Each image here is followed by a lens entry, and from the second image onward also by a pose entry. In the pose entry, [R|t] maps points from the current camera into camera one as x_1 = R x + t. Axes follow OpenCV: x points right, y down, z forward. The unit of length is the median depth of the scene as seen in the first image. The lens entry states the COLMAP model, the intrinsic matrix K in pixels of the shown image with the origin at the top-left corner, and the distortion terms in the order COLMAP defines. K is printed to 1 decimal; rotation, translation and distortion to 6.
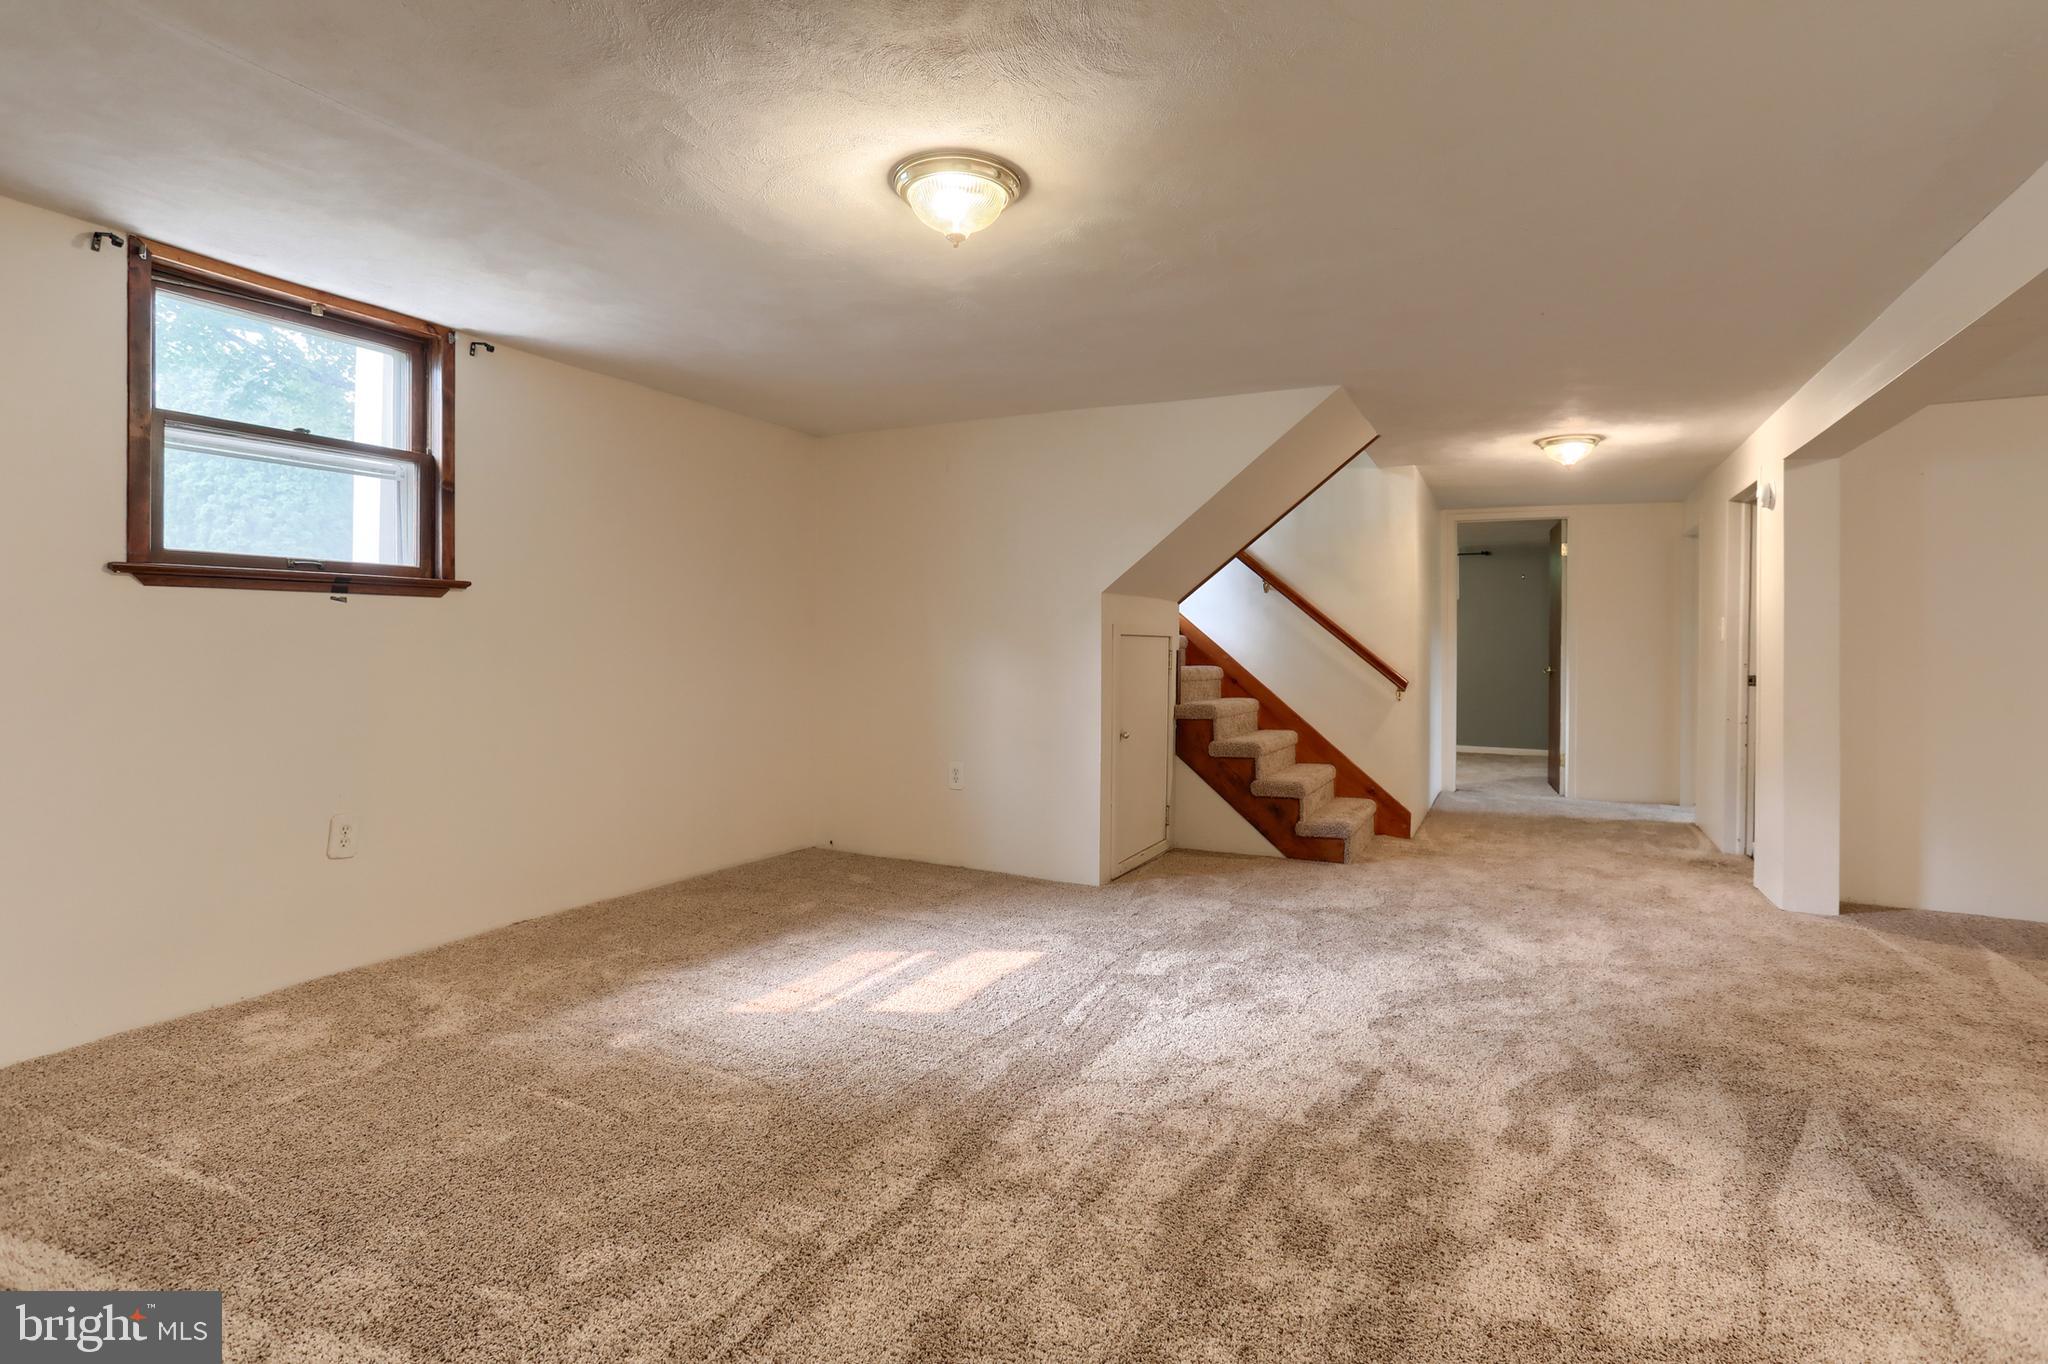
lens RADIAL K [[1035.0, 0, 1039.7], [0, 1035.0, 685.6], [0, 0, 1]] dist [-0.065736, 0.037591]
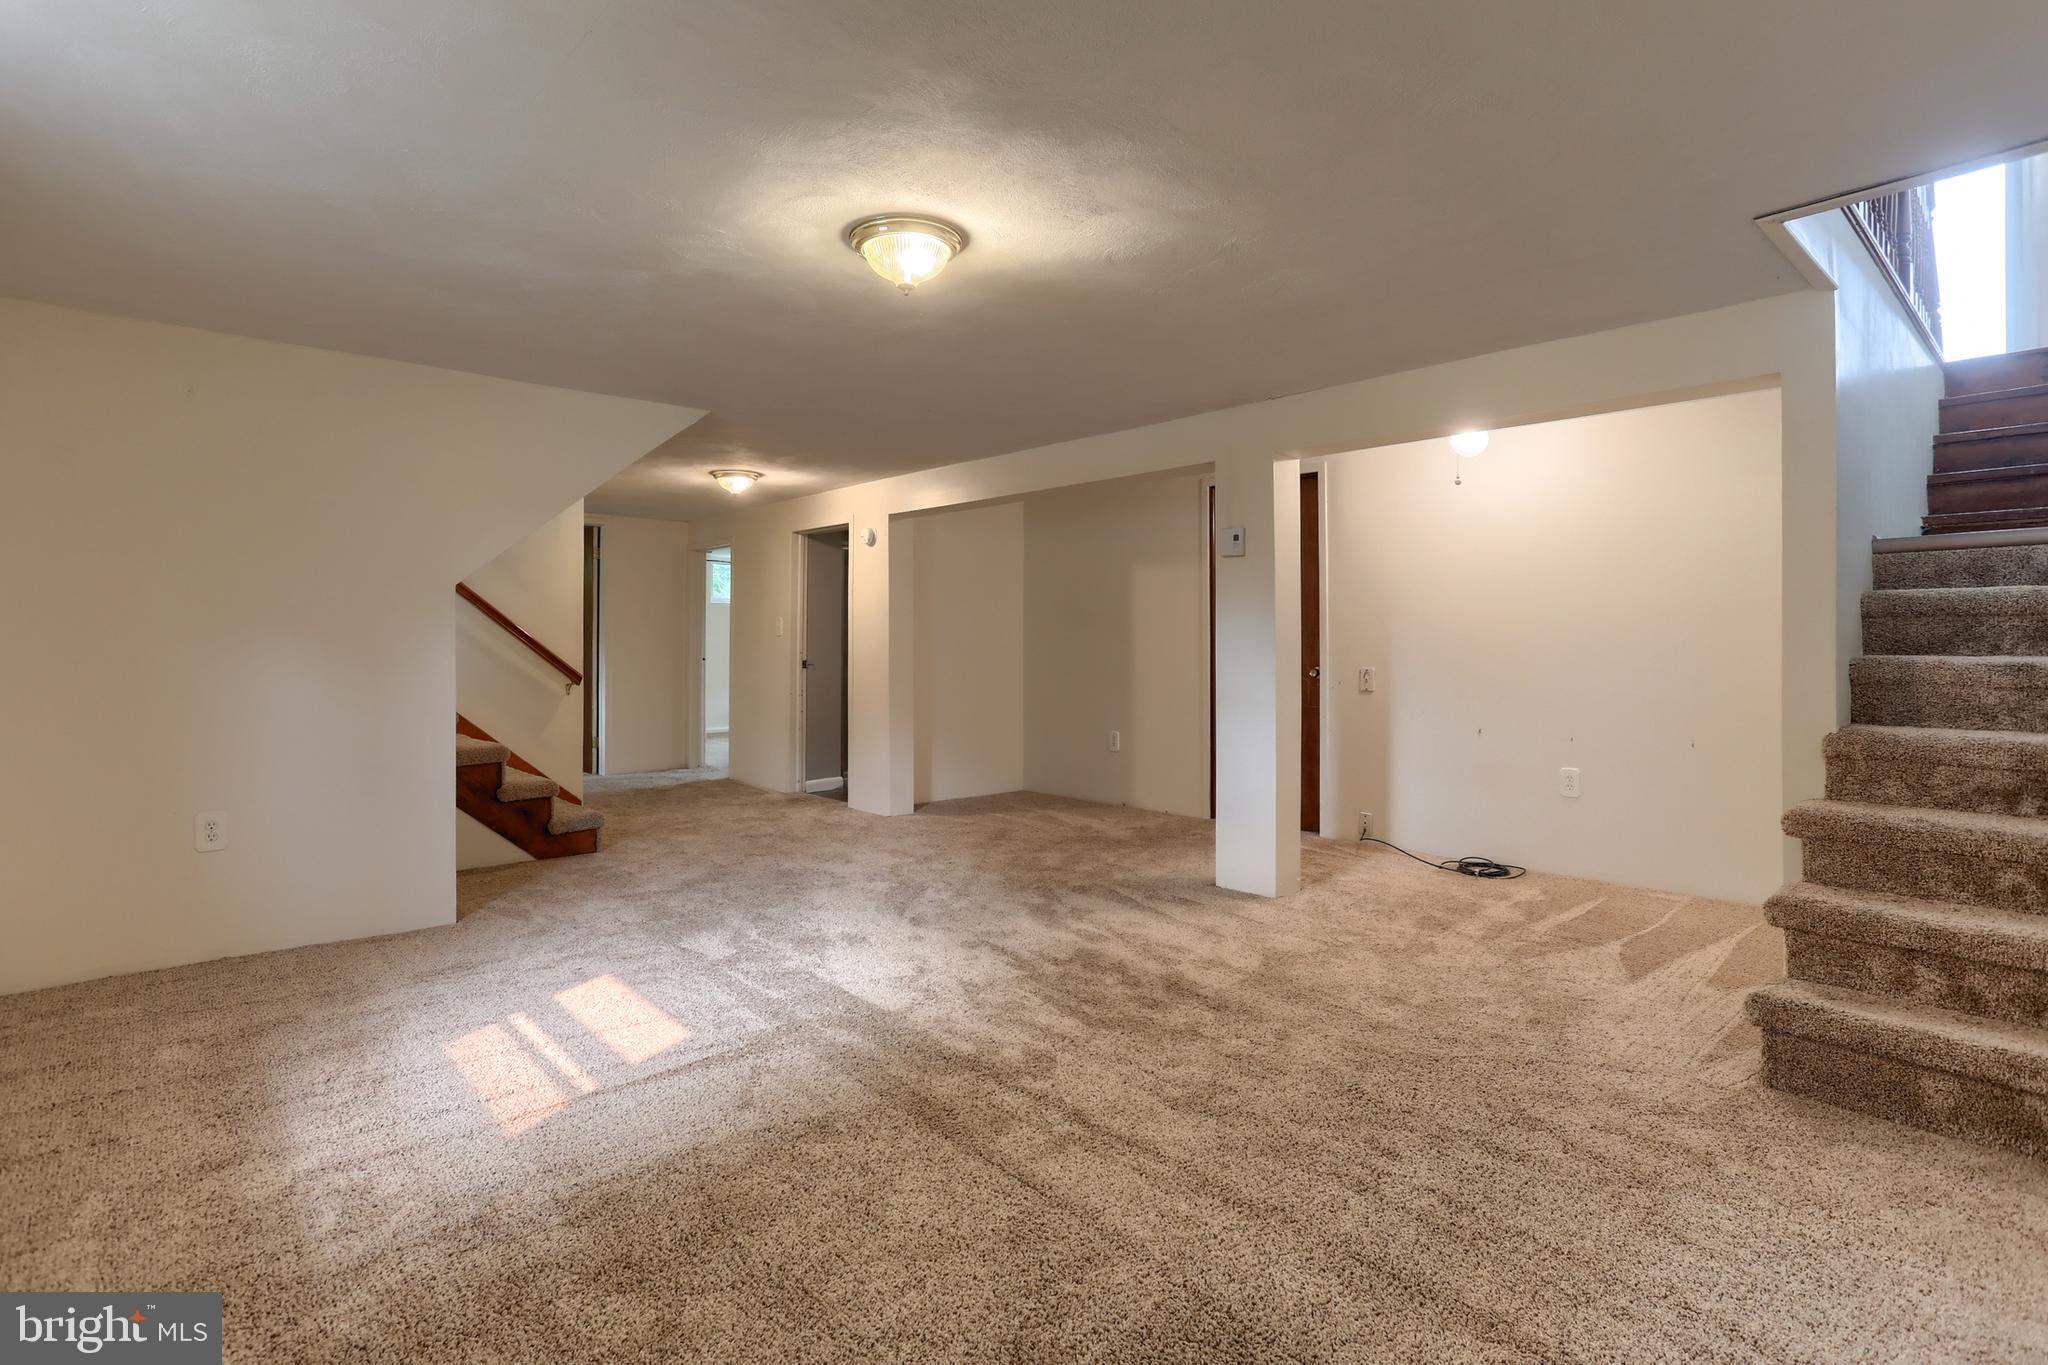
lens RADIAL K [[1035.0, 0, 1039.7], [0, 1035.0, 686.1], [0, 0, 1]] dist [-0.065736, 0.037591]
pose [[0.332267, -0.047442, 0.941991, -0.840619], [0.037117, 0.998618, 0.037201, -0.026604], [-0.942455, 0.022603, 0.333569, 0.366257]]
